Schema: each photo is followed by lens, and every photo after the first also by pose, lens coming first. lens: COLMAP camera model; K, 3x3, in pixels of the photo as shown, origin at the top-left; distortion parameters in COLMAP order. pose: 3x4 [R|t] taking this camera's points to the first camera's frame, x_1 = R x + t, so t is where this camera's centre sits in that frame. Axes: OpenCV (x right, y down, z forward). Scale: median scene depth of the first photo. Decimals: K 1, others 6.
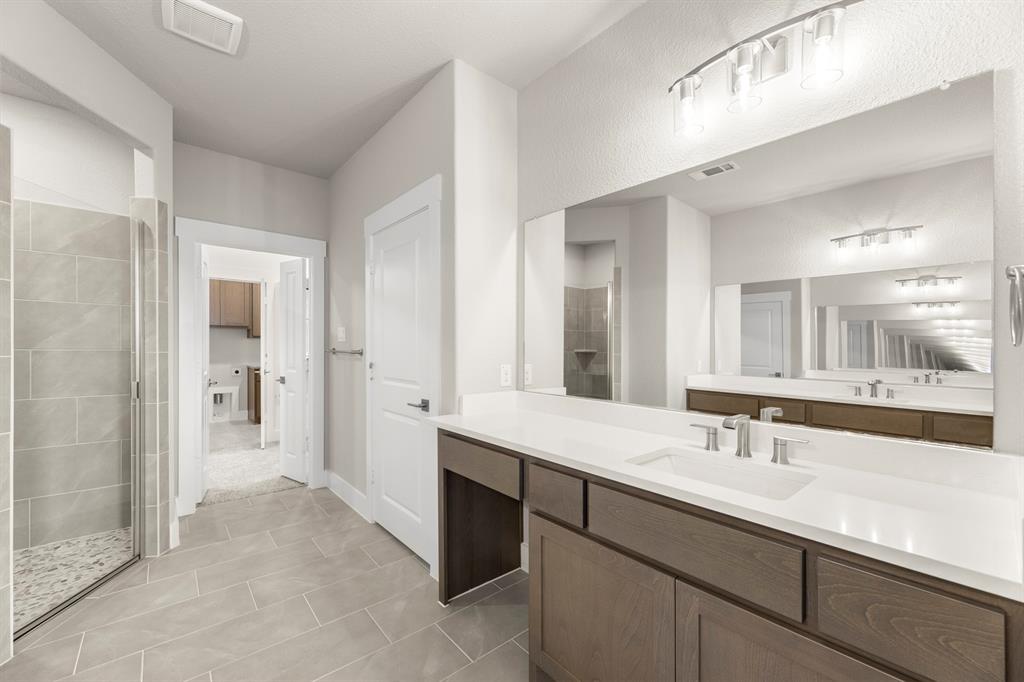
lens RADIAL K [[411.1, 0, 522.1], [0, 411.1, 347.5], [0, 0, 1]] dist [0.001021, -0.000002]
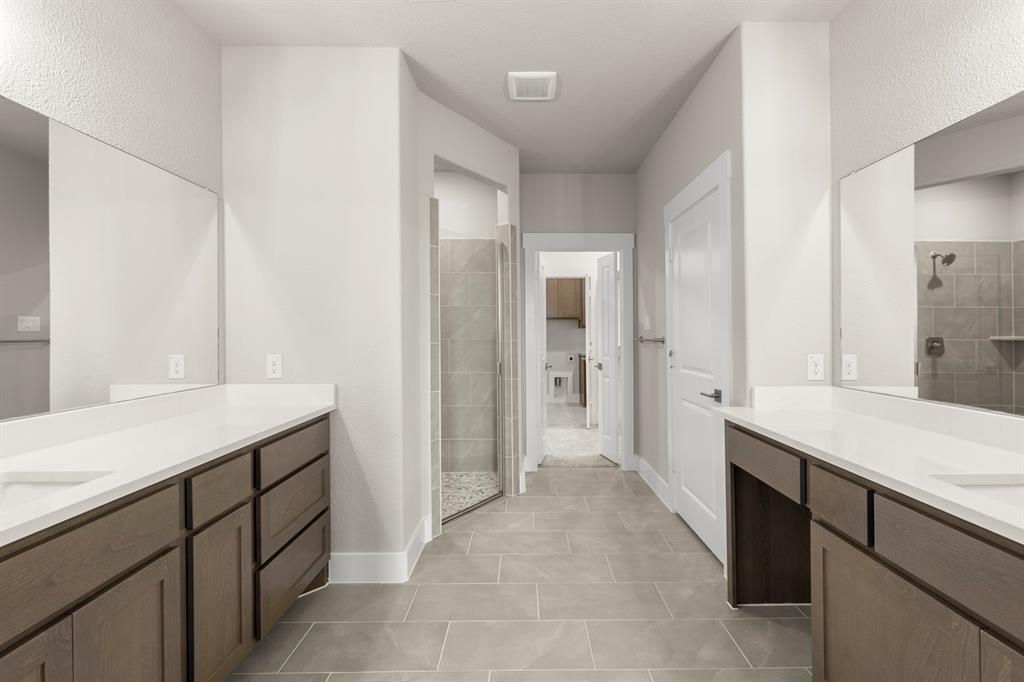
lens RADIAL K [[467.4, 0, 534.2], [0, 467.4, 335.8], [0, 0, 1]] dist [0.004239, -0.001254]
pose [[0.765472, -0.008388, -0.643414, 0.128278], [0.008149, 0.999961, -0.003342, 0.001934], [0.643417, -0.002685, 0.765511, -0.093210]]
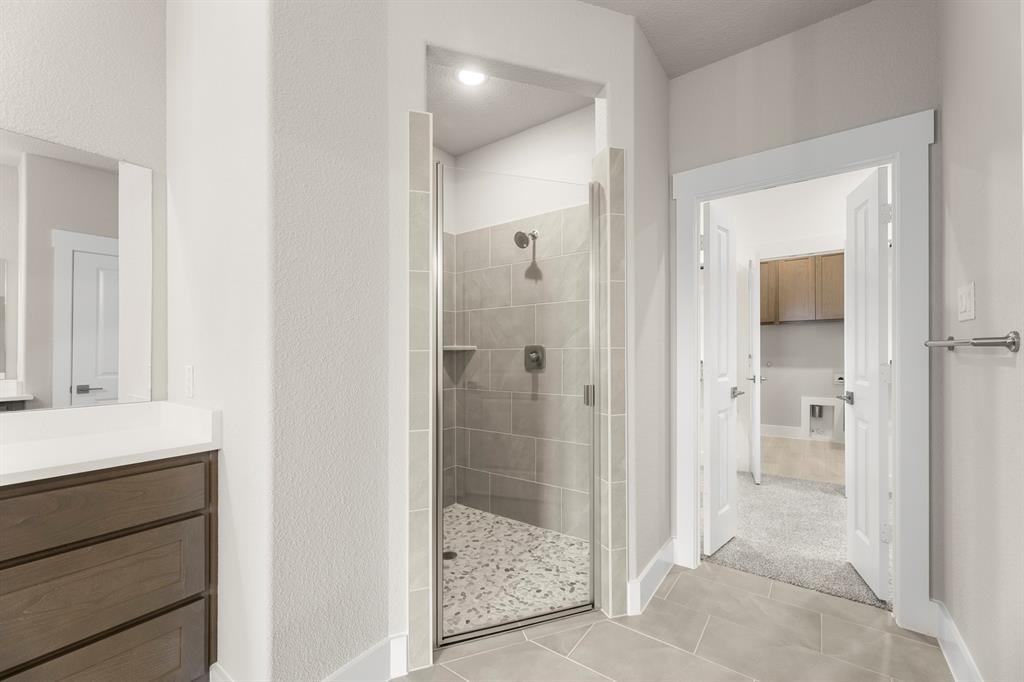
lens RADIAL K [[411.1, 0, 507.7], [0, 411.1, 357.1], [0, 0, 1]] dist [0.001021, -0.000002]
pose [[0.201912, -0.000696, -0.979403, -0.178857], [0.010683, 0.999942, 0.001492, 0.024876], [0.979345, -0.010764, 0.201907, 0.656939]]
